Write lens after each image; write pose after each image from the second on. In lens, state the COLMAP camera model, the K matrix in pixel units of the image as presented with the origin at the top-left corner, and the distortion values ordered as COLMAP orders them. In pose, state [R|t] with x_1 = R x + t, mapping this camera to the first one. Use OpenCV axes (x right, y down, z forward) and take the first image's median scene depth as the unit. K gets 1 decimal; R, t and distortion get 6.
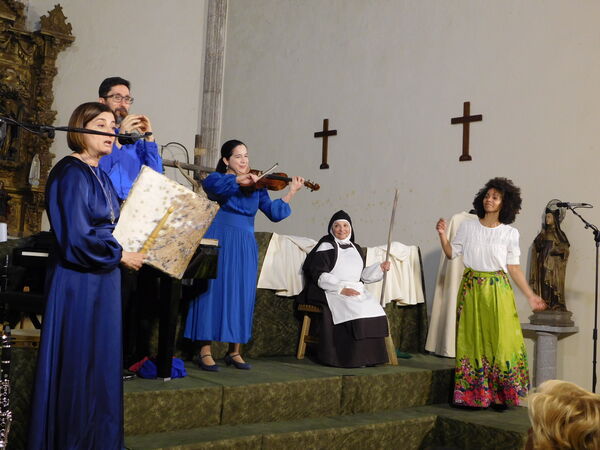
lens RADIAL K [[799.4, 0, 302.2], [0, 799.4, 228.0], [0, 0, 1]] dist [0.021463, 0.000000]
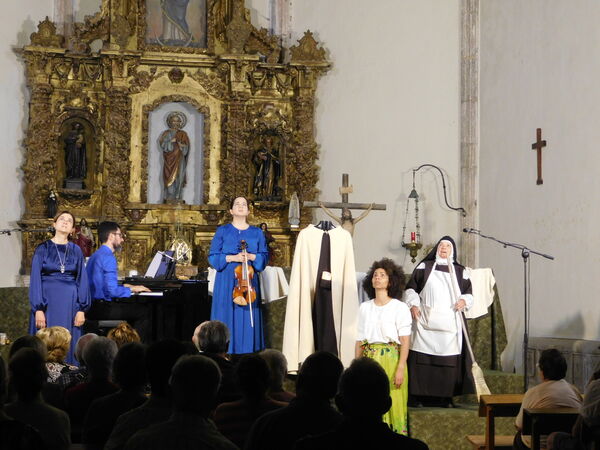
lens RADIAL K [[1442.2, 0, 301.7], [0, 1442.2, 227.1], [0, 0, 1]] dist [0.059823, 0.000000]
pose [[0.844719, -0.075636, -0.529838, 0.820485], [0.065840, 0.997130, -0.037375, 0.020174], [0.531144, -0.003313, 0.847275, -0.632930]]
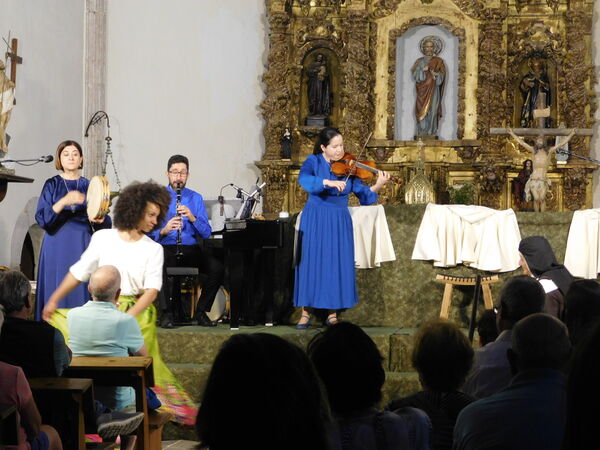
lens RADIAL K [[1442.2, 0, 302.2], [0, 1442.2, 225.1], [0, 0, 1]] dist [0.059823, 0.000000]
pose [[0.611466, -0.063699, -0.788703, 0.935229], [0.065017, 0.997429, -0.030150, 0.055914], [0.788595, -0.032843, 0.614035, -0.165306]]
